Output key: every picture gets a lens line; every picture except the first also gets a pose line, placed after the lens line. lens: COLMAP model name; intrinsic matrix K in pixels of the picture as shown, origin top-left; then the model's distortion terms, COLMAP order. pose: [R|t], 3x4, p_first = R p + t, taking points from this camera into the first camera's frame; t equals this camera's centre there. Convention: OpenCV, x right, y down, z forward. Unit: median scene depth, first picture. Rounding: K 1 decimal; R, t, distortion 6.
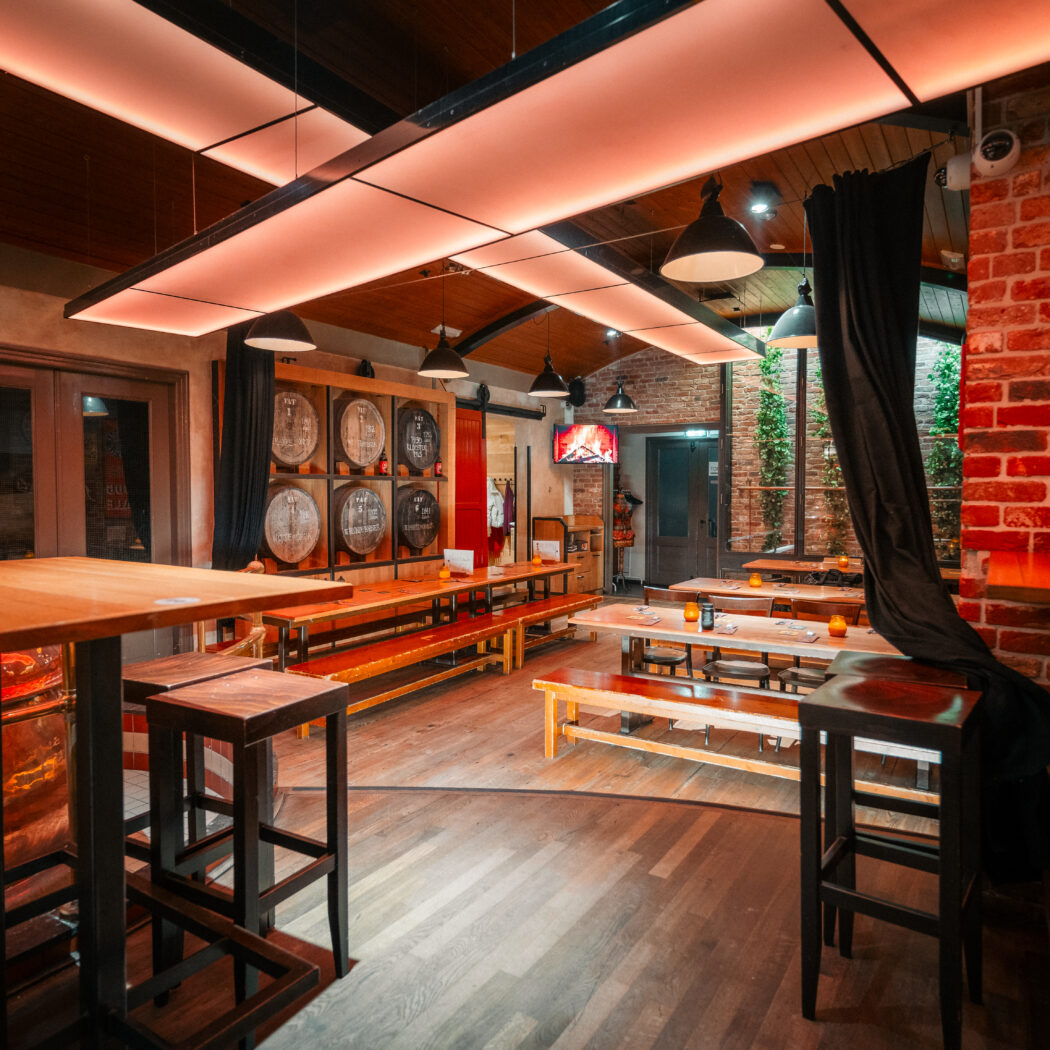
lens RADIAL K [[740.0, 0, 521.8], [0, 740.0, 519.9], [0, 0, 1]] dist [-0.002043, 0.006195]
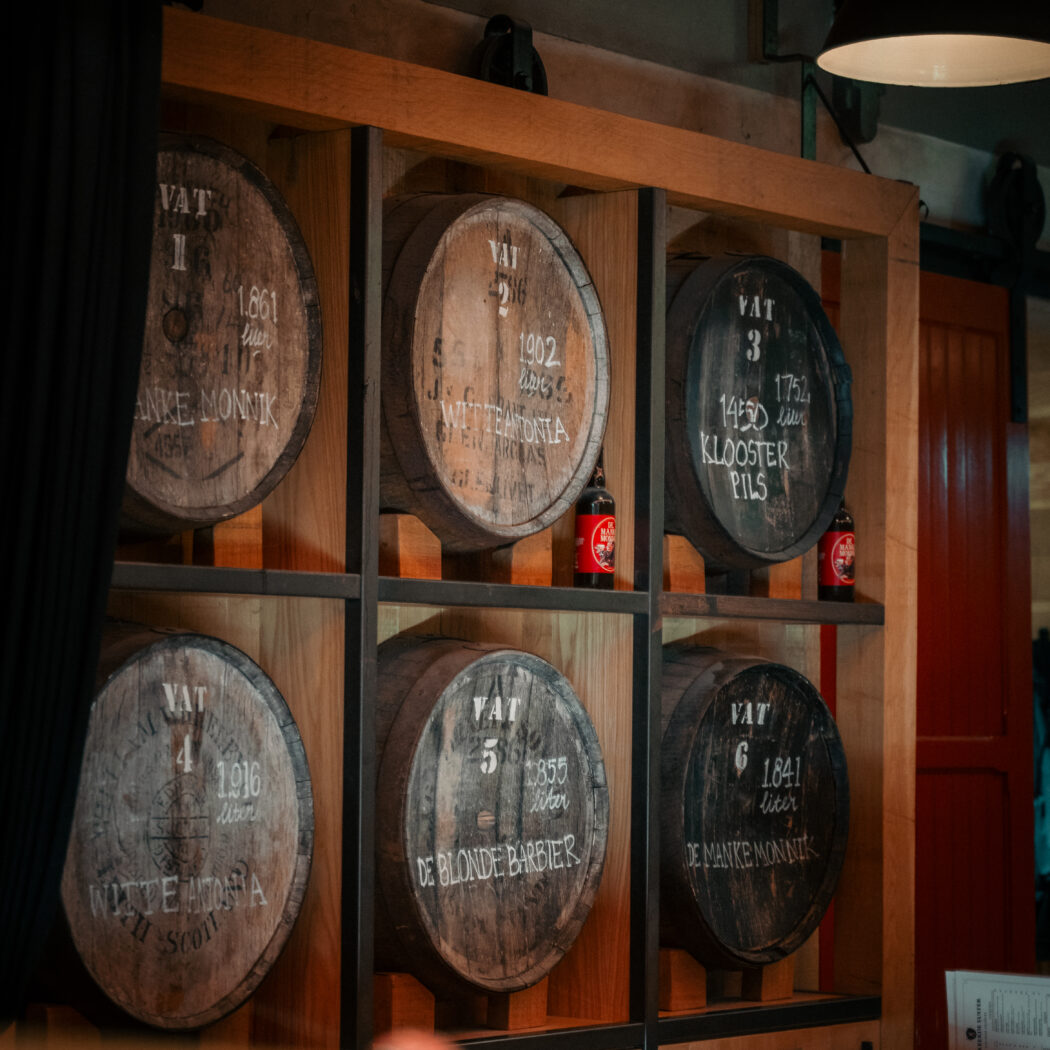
lens RADIAL K [[3238.8, 0, 525.0], [0, 3238.8, 525.0], [0, 0, 1]] dist [0.055064, -0.152368]
pose [[0.994342, 0.002409, -0.106203, -0.118388], [-0.012634, 0.995329, -0.095714, 0.006434], [0.105477, 0.096514, 0.989727, 0.148331]]
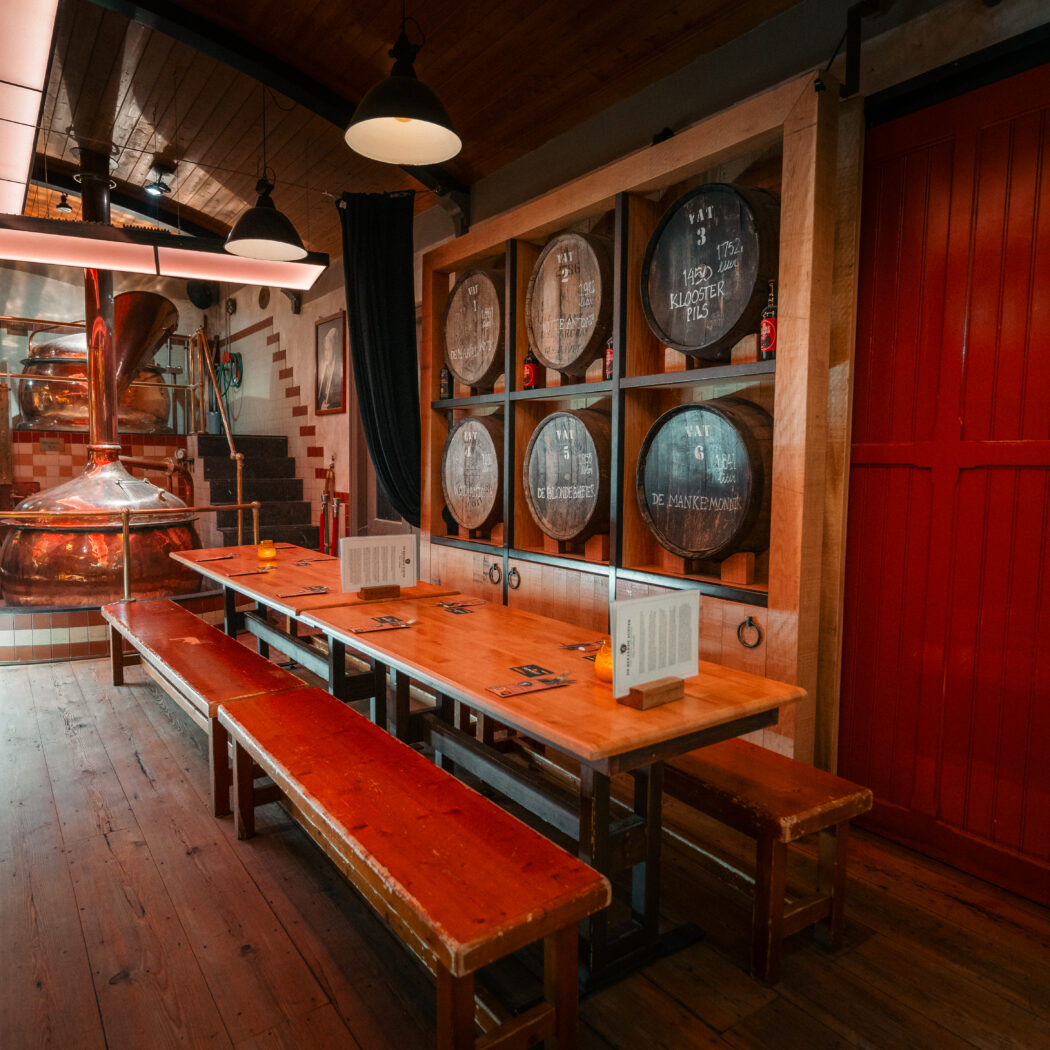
lens RADIAL K [[740.0, 0, 521.8], [0, 740.0, 519.9], [0, 0, 1]] dist [-0.002043, 0.006195]
pose [[-0.360320, 0.069155, -0.930262, 0.279768], [-0.046318, 0.994692, 0.091885, -0.013948], [0.931678, 0.076196, -0.355205, 1.160639]]
